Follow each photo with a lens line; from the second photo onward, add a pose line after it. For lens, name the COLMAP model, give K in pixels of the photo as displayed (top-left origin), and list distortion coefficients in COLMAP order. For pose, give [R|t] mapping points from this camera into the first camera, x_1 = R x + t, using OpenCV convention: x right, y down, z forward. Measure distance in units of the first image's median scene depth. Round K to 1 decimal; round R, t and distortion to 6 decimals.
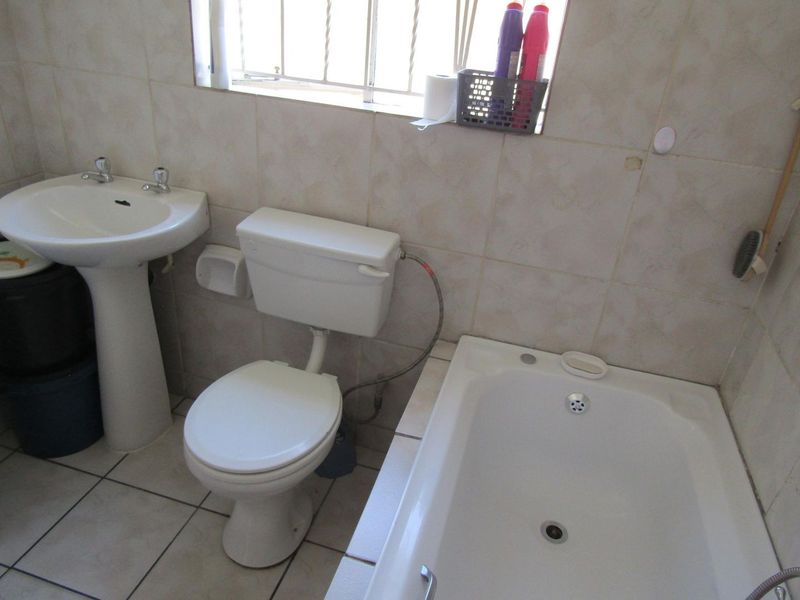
lens RADIAL K [[567.7, 0, 400.6], [0, 567.7, 301.2], [0, 0, 1]] dist [-0.010262, 0.005237]
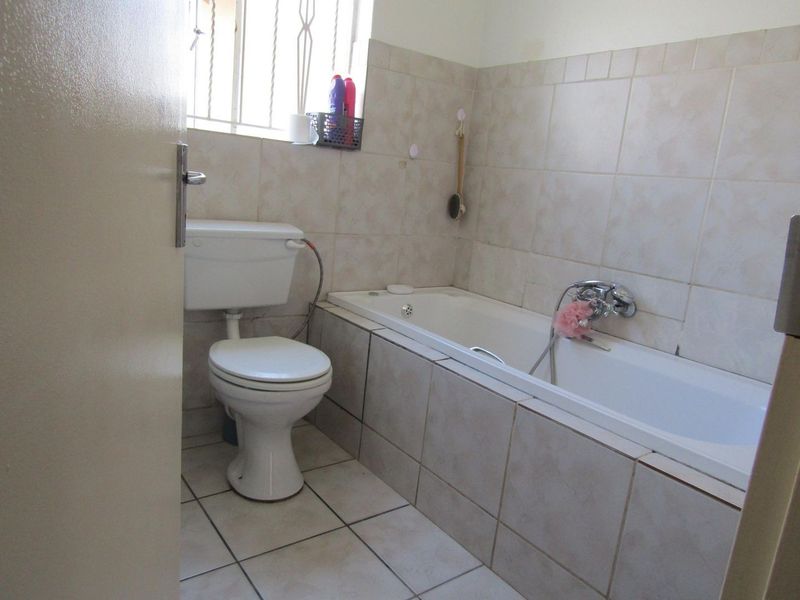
lens RADIAL K [[567.7, 0, 400.6], [0, 567.7, 301.2], [0, 0, 1]] dist [-0.010262, 0.005237]
pose [[0.606420, -0.187684, 0.772677, -1.007922], [0.337875, 0.940474, -0.036732, 0.218993], [-0.719789, 0.283343, 0.633735, -0.031753]]
